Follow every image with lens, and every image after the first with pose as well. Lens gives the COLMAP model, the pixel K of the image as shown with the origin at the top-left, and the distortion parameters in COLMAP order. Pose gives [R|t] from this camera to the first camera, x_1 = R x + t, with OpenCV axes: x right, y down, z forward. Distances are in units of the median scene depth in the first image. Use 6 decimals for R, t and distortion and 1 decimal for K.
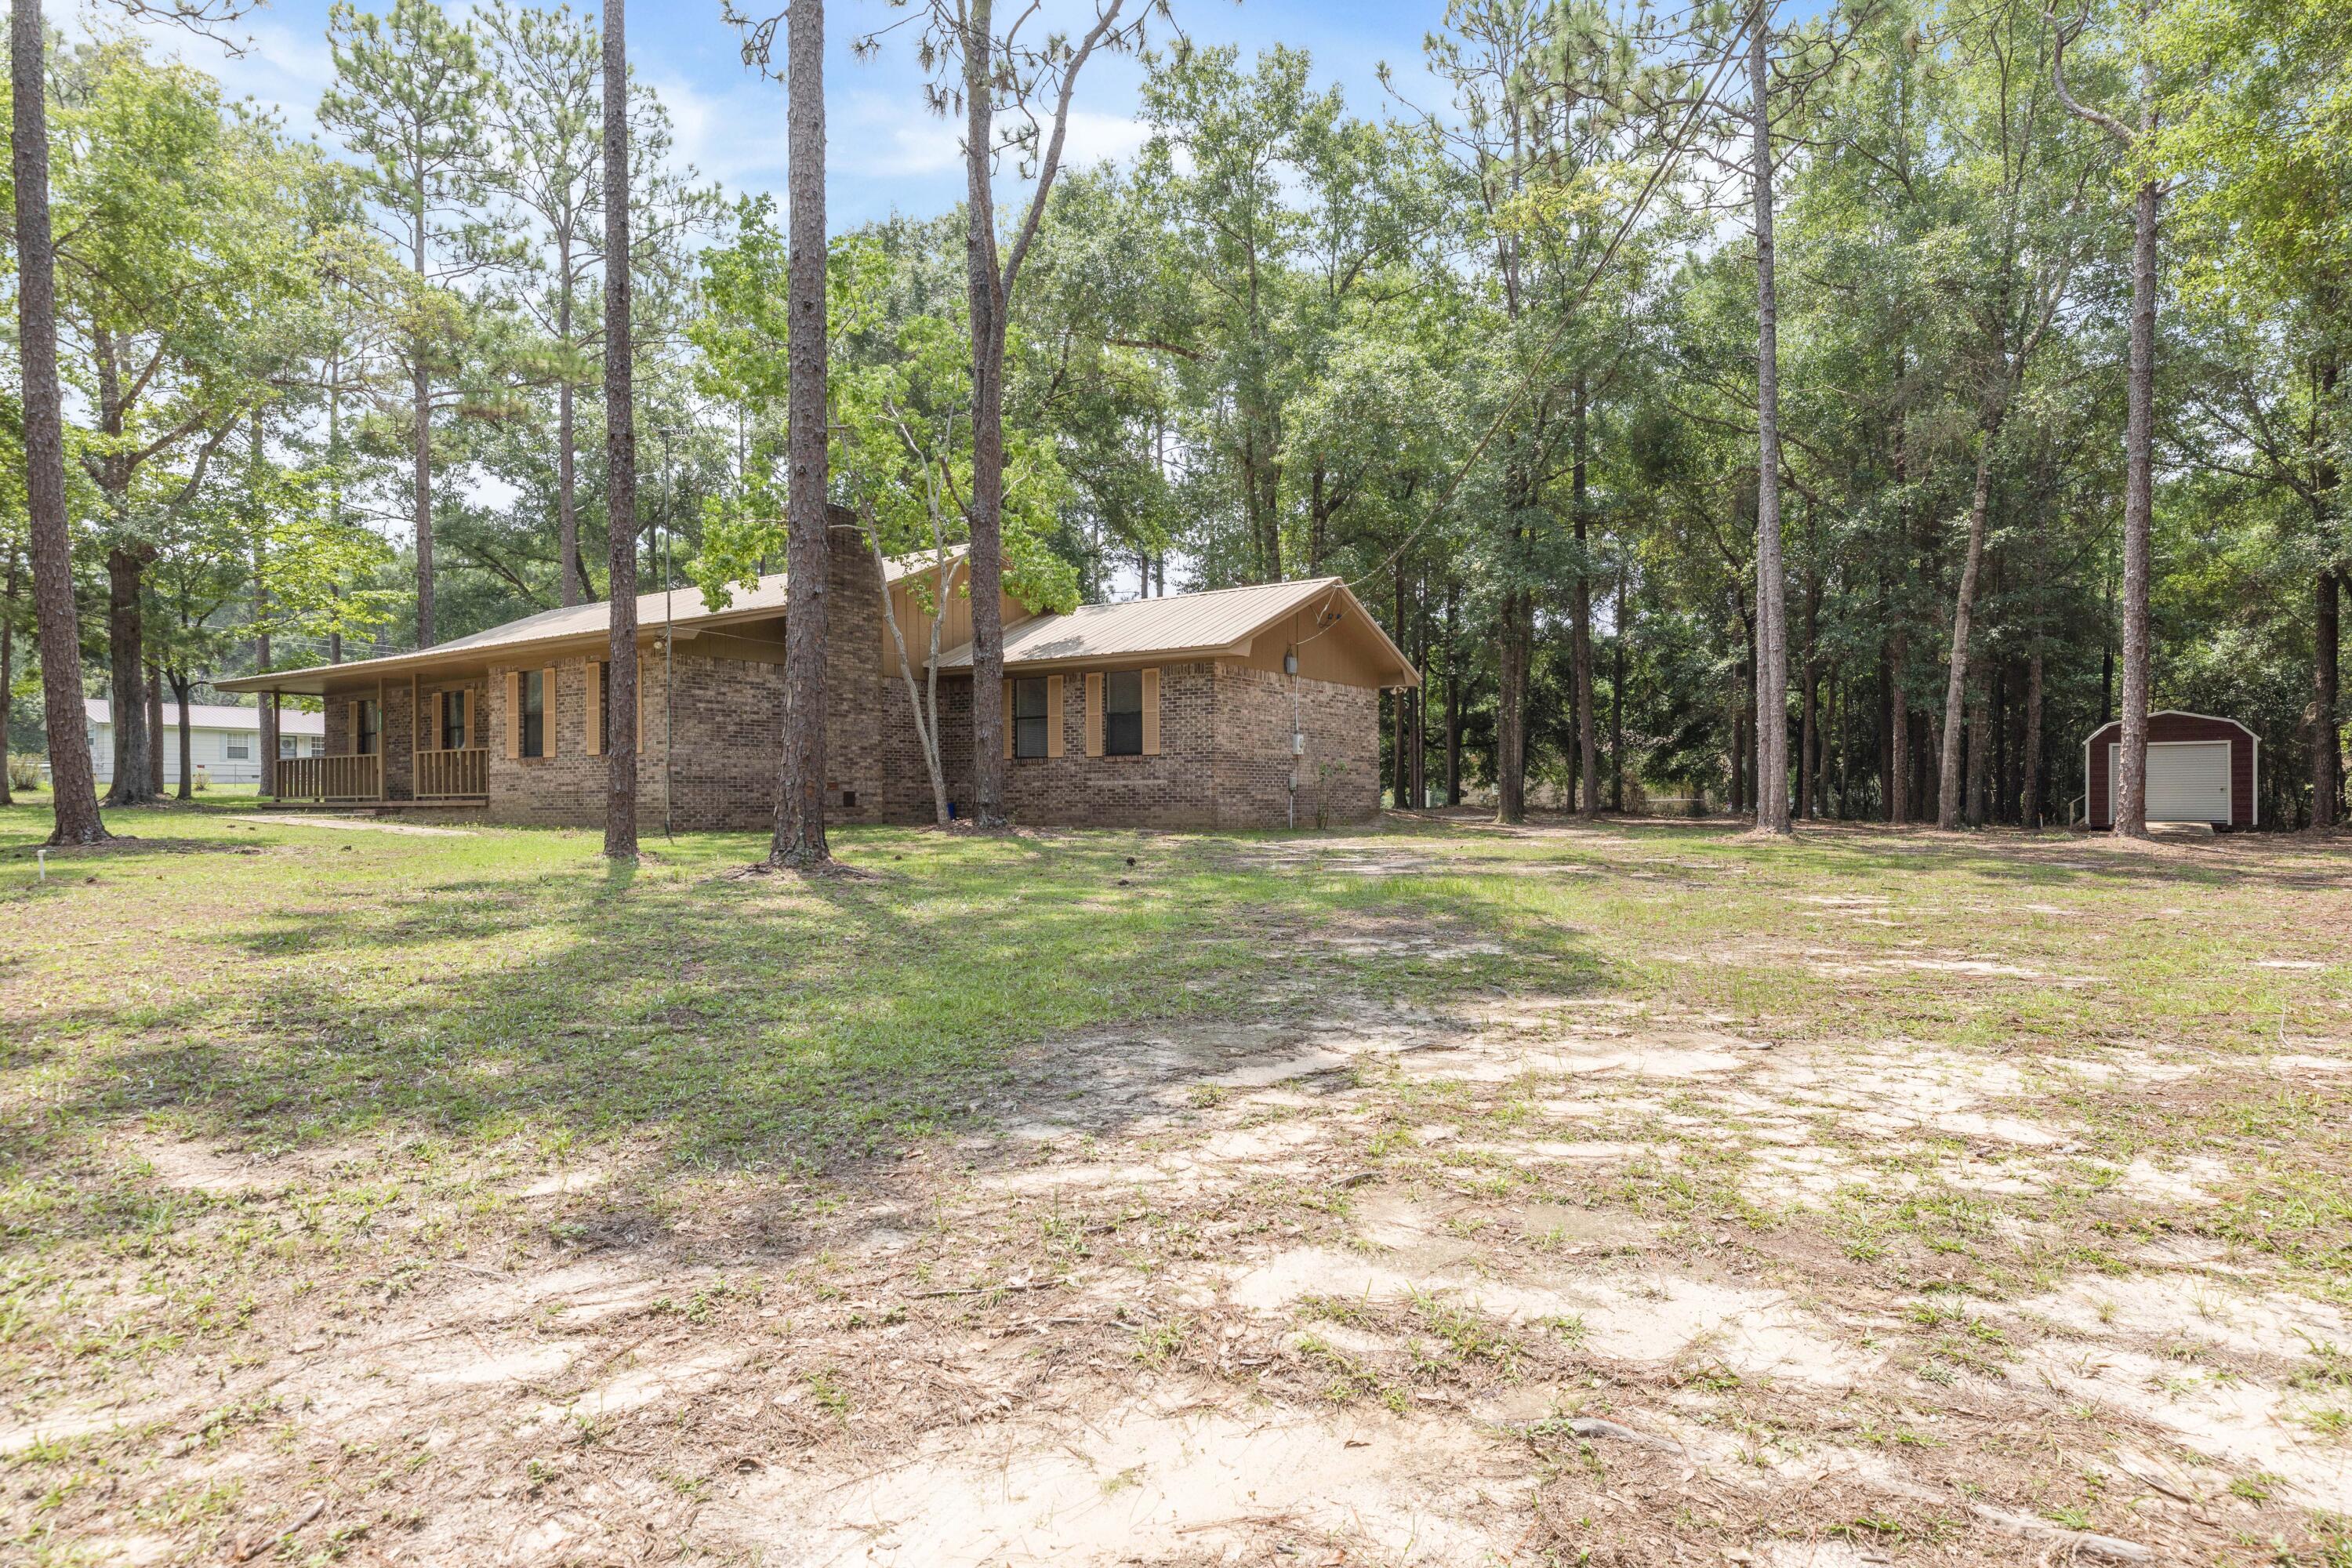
lens RADIAL K [[1273.1, 0, 1171.2], [0, 1273.1, 786.8], [0, 0, 1]] dist [-0.004780, 0.003170]
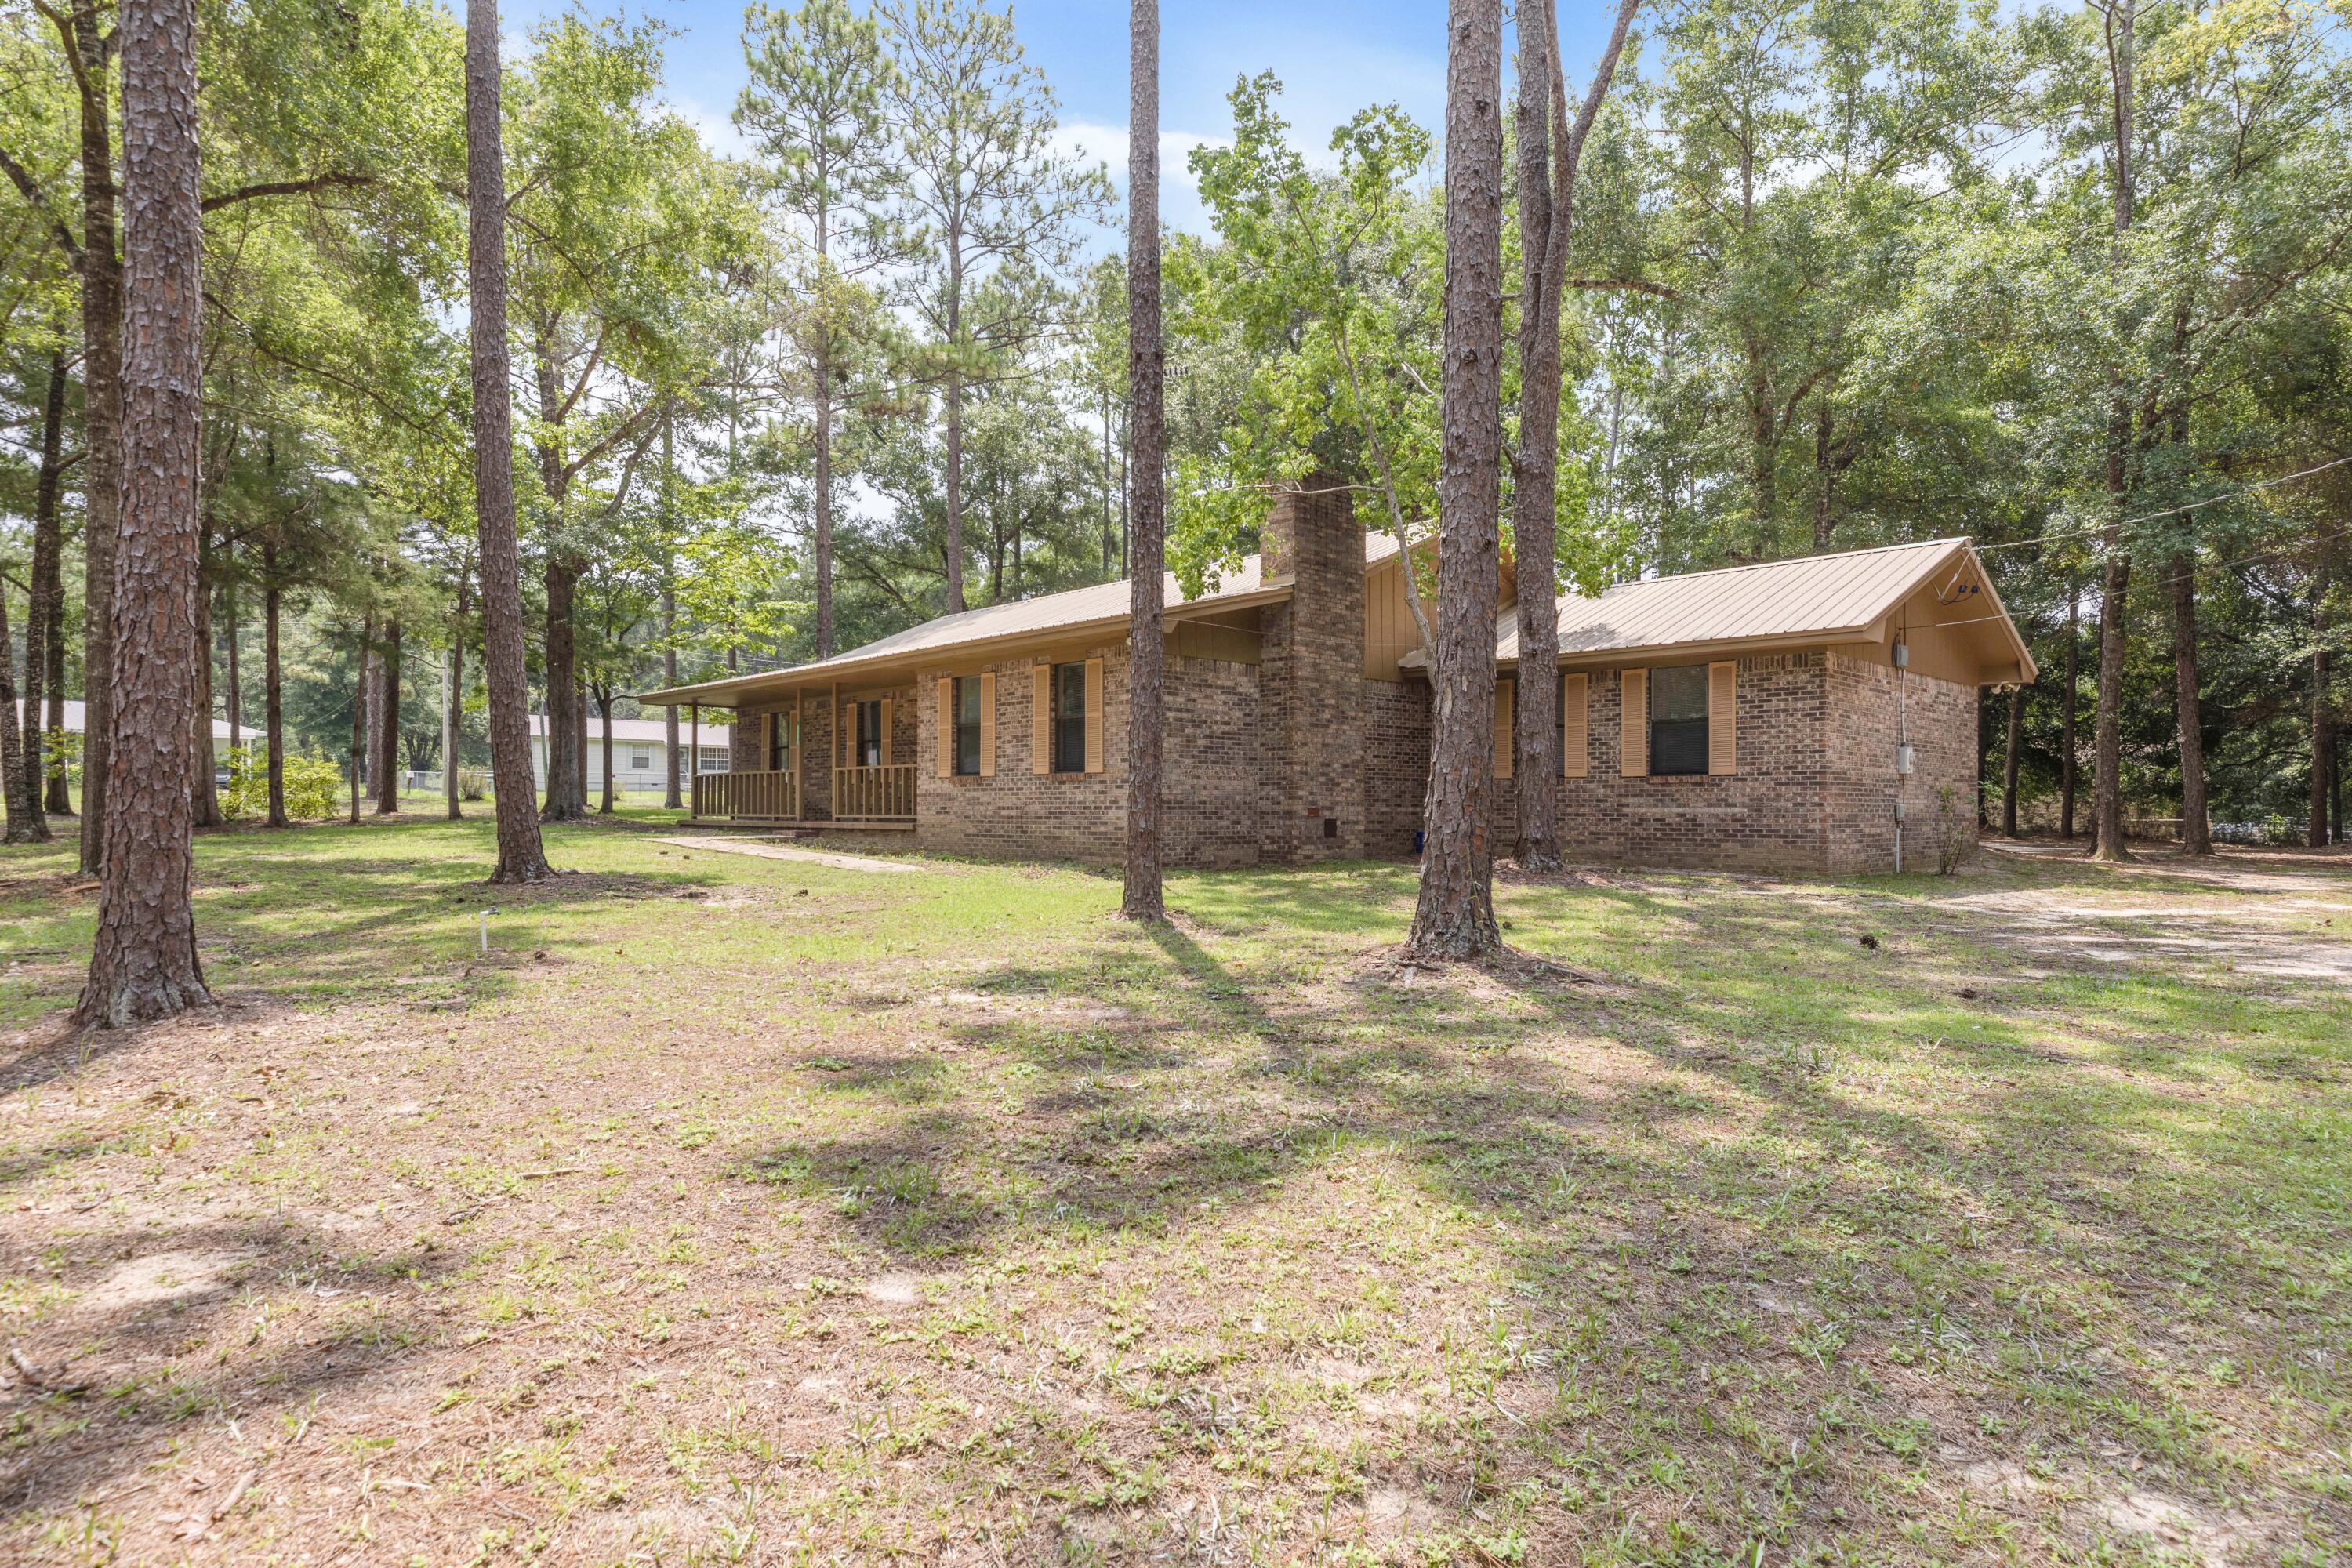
lens RADIAL K [[1273.1, 0, 1179.2], [0, 1273.1, 782.8], [0, 0, 1]] dist [-0.004780, 0.003170]
pose [[0.974173, 0.004271, -0.225762, -0.112695], [-0.006545, 0.999935, -0.009327, -0.007775], [0.225707, 0.010563, 0.974138, 0.127082]]
